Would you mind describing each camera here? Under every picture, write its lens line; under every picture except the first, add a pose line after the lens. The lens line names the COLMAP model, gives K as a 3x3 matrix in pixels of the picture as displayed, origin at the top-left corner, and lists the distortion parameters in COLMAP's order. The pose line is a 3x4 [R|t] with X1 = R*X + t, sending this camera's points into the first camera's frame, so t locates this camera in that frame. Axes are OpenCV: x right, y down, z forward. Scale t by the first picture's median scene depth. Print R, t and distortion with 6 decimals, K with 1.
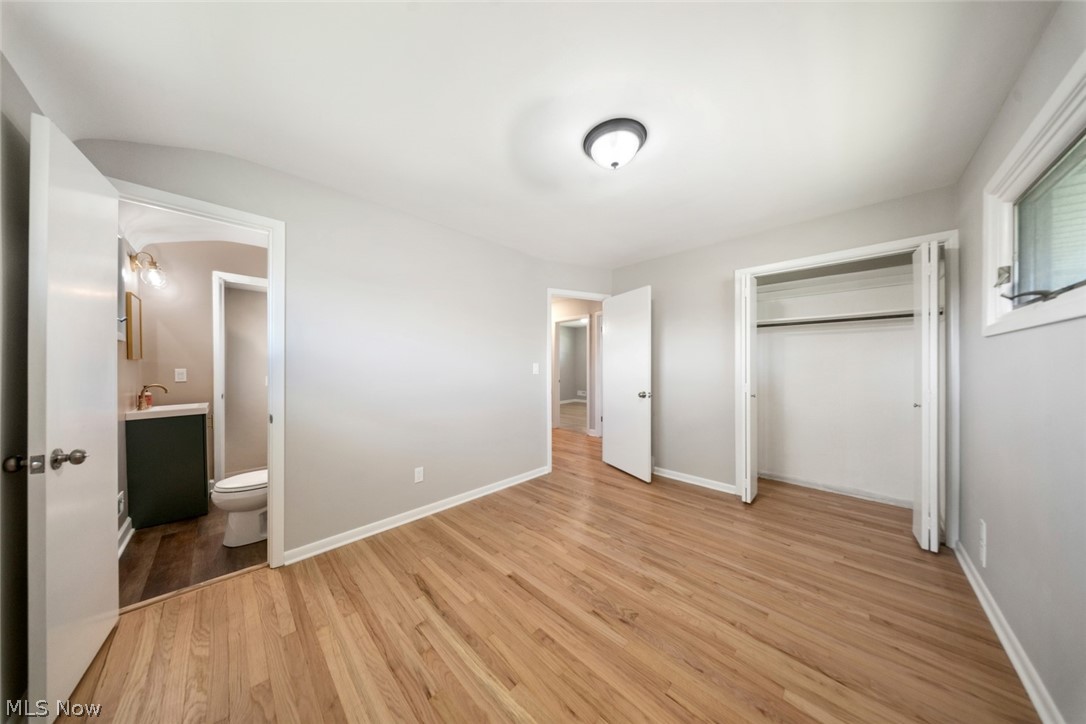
lens RADIAL K [[315.5, 0, 539.5], [0, 315.5, 363.0], [0, 0, 1]] dist [0.008583, -0.004391]
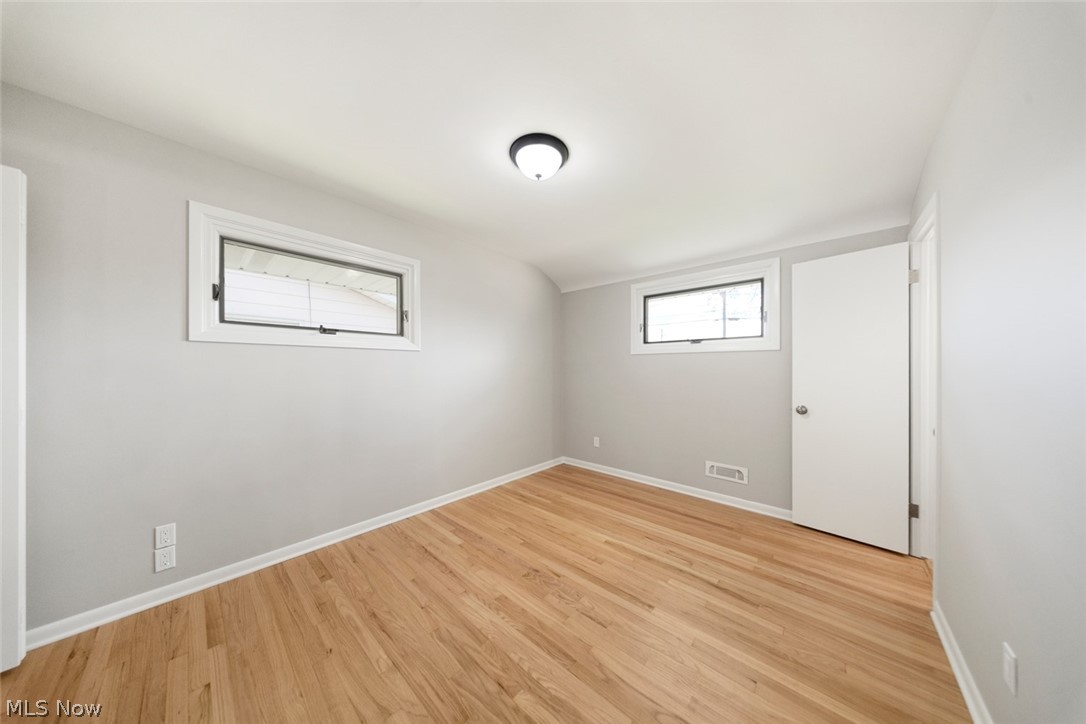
lens RADIAL K [[319.2, 0, 539.0], [0, 319.2, 364.1], [0, 0, 1]] dist [-0.000779, -0.000116]
pose [[-0.999202, -0.001979, -0.039897, 0.278926], [-0.001441, 0.999908, -0.013523, 0.007264], [0.039920, -0.013455, -0.999112, 2.067111]]
